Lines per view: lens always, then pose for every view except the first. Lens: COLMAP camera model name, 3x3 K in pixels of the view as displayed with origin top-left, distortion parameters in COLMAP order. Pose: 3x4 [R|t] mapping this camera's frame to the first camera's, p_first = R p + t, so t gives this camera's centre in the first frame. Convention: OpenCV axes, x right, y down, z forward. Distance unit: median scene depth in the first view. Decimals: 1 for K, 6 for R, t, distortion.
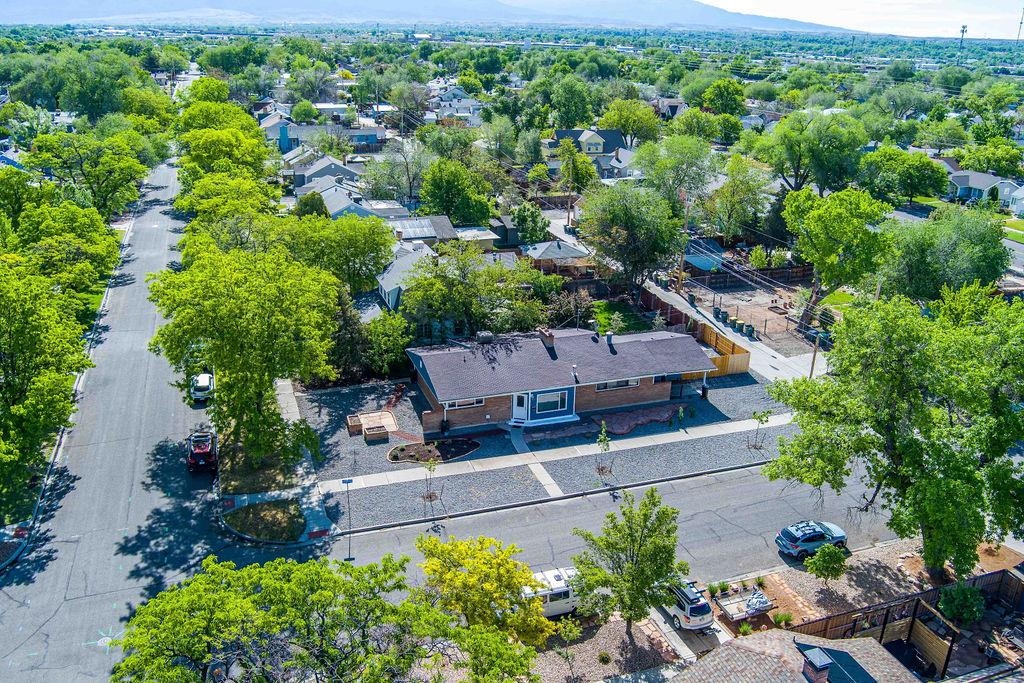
lens RADIAL K [[833.9, 0, 510.0], [0, 833.9, 340.6], [0, 0, 1]] dist [-0.068299, -0.002212]
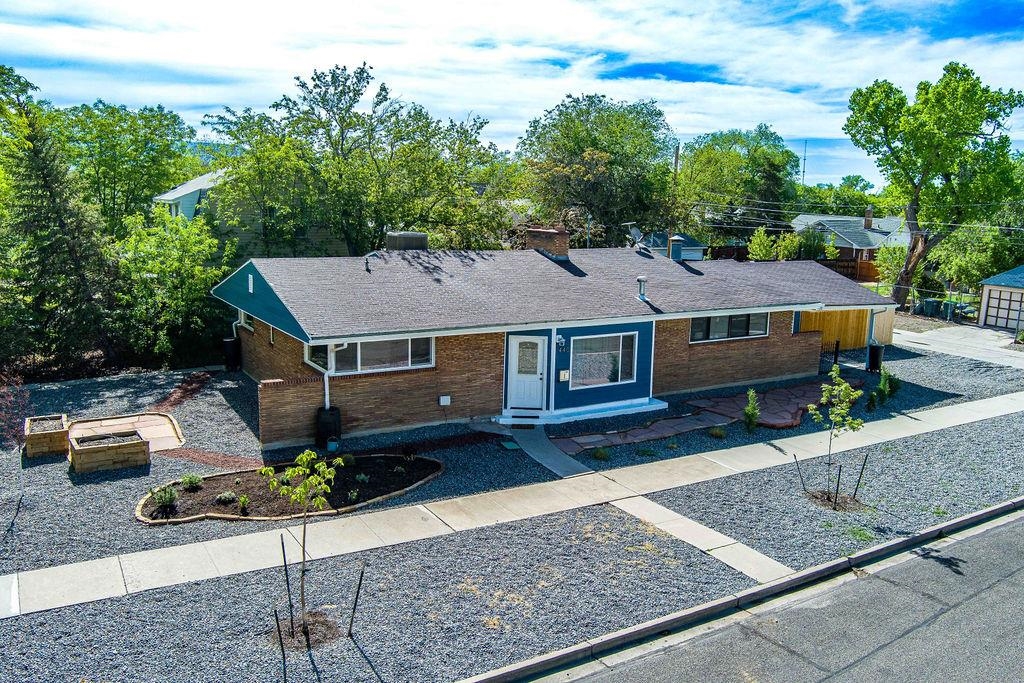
lens RADIAL K [[833.9, 0, 507.1], [0, 833.9, 335.6], [0, 0, 1]] dist [-0.068299, -0.002212]
pose [[0.977639, -0.031603, 0.207902, -0.074269], [0.070216, 0.980961, -0.181070, 0.130966], [-0.198221, 0.191619, 0.961244, 0.642954]]
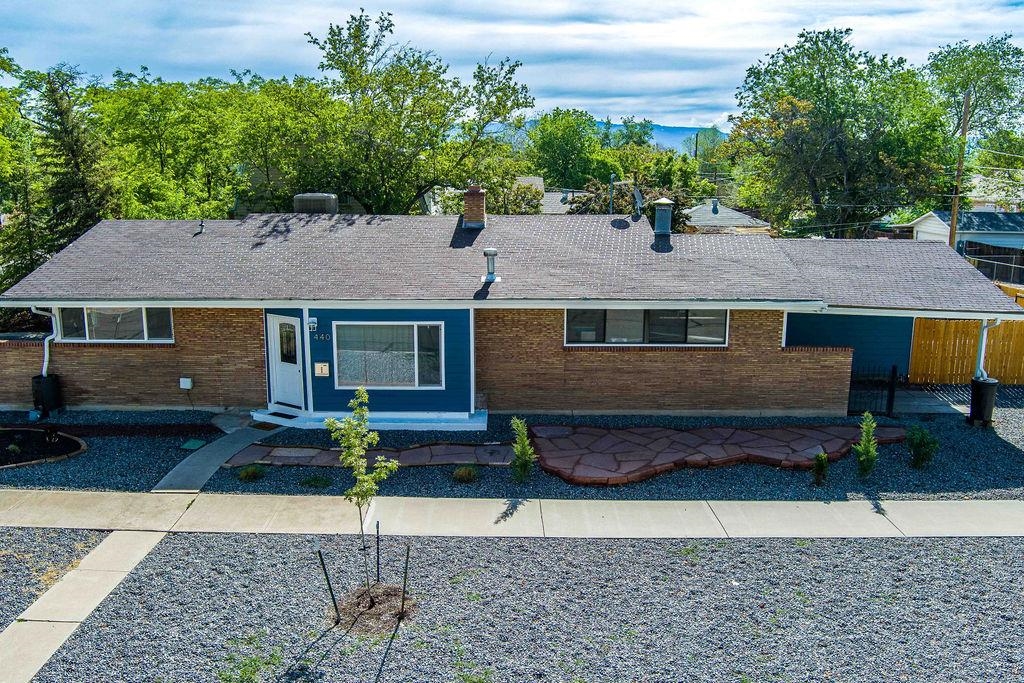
lens RADIAL K [[833.9, 0, 506.1], [0, 833.9, 349.3], [0, 0, 1]] dist [-0.068299, -0.002212]
pose [[0.943630, 0.050686, -0.327098, 0.187536], [-0.102080, 0.984601, -0.141915, 0.110506], [0.314868, 0.167306, 0.934273, 0.746797]]
